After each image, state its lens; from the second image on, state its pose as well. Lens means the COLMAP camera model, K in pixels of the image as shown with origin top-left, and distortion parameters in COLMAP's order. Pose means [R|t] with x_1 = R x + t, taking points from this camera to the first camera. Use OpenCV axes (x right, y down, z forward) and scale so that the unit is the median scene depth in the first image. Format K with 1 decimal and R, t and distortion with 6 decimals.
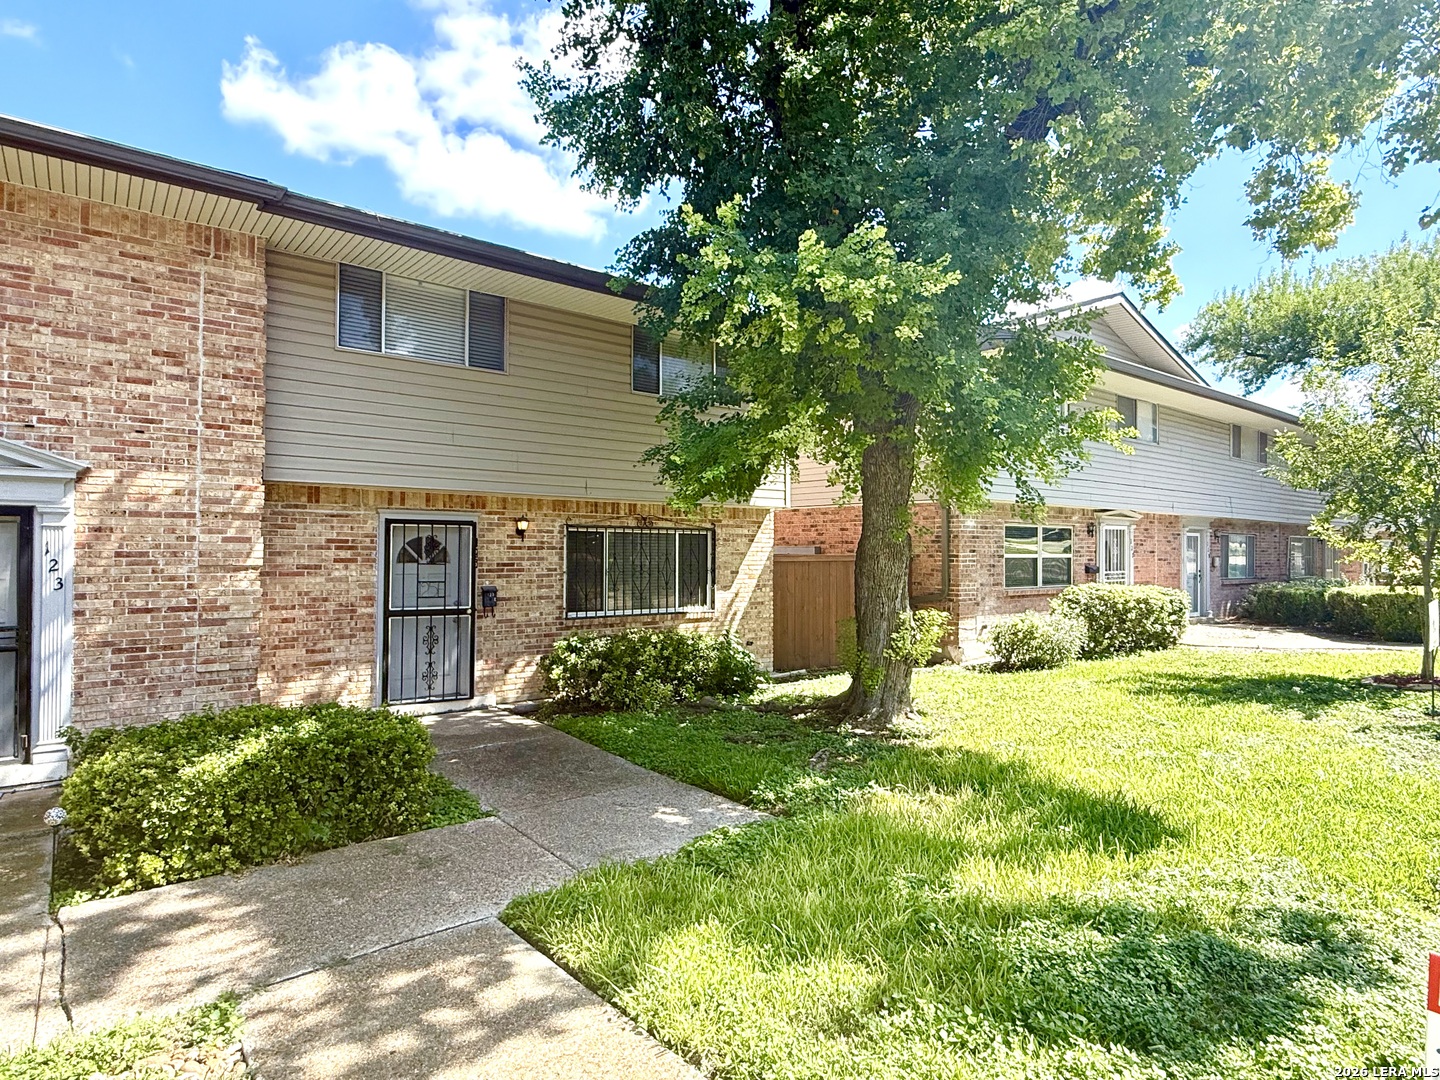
lens RADIAL K [[793.1, 0, 719.0], [0, 793.1, 538.6], [0, 0, 1]] dist [0.001438, -0.003181]
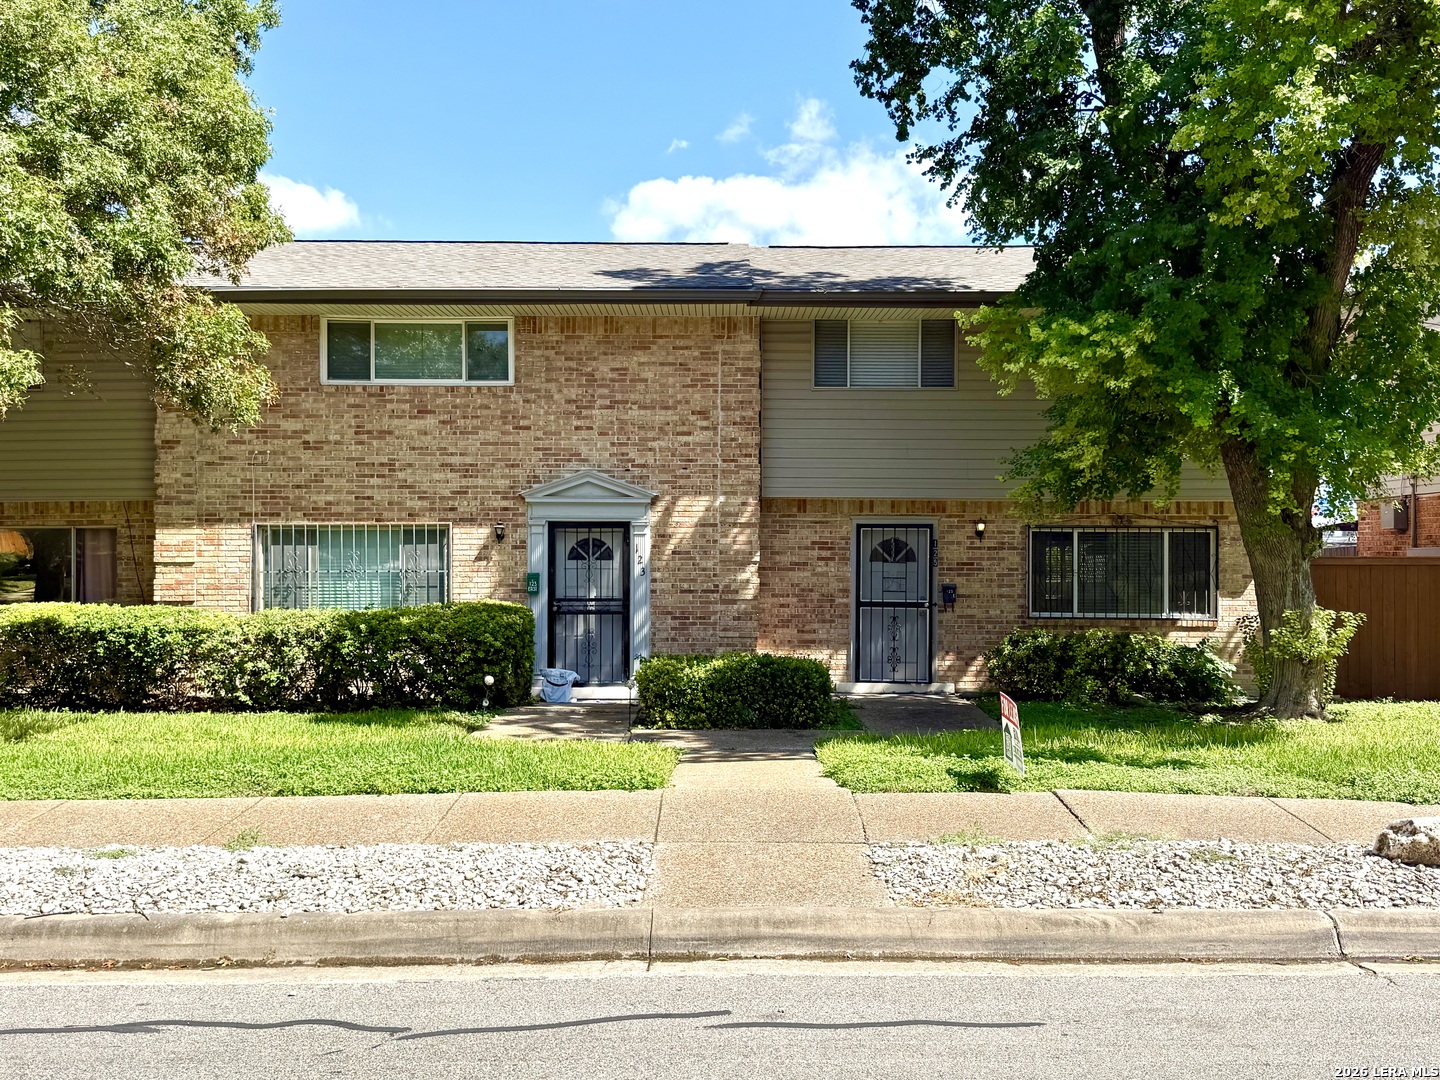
lens RADIAL K [[1528.5, 0, 714.2], [0, 1528.5, 546.6], [0, 0, 1]] dist [0.107852, 0.000000]
pose [[0.767996, -0.009278, -0.640388, 1.037700], [0.008530, 0.999955, -0.004258, 0.020056], [0.640398, -0.002192, 0.768040, -1.051323]]
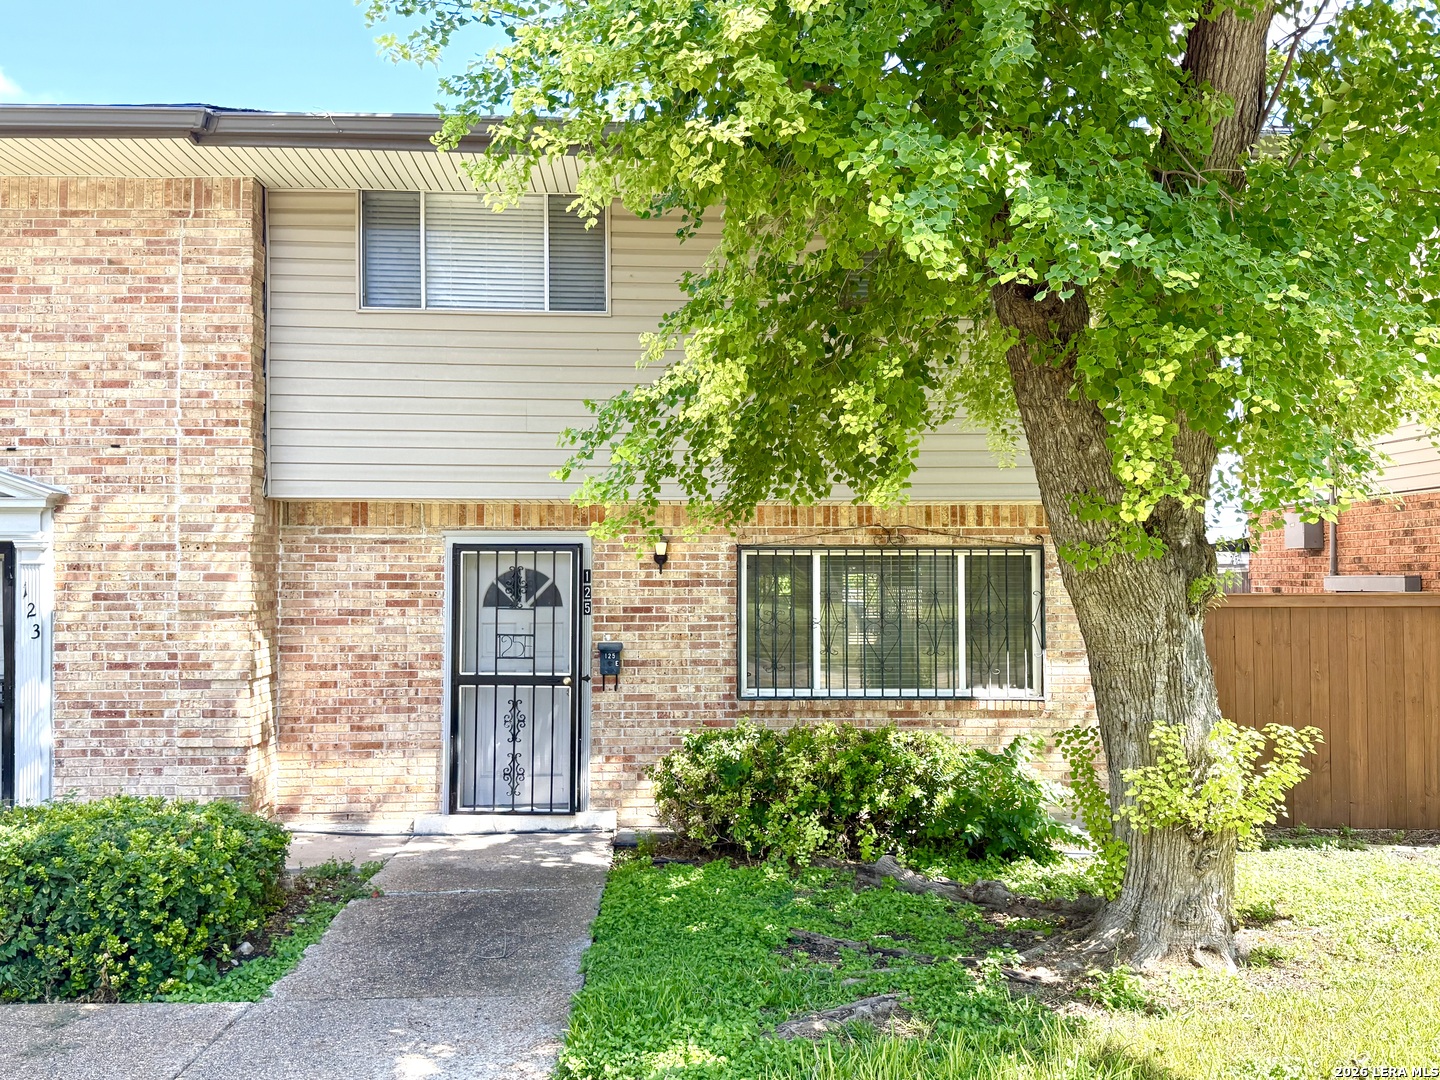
lens RADIAL K [[1218.4, 0, 784.5], [0, 1218.4, 551.0], [0, 0, 1]] dist [0.095120, -0.139827]
pose [[0.810574, -0.021798, -0.585230, 0.532668], [0.015212, 0.999754, -0.016169, 0.003745], [0.585439, 0.004204, 0.810706, 0.347859]]
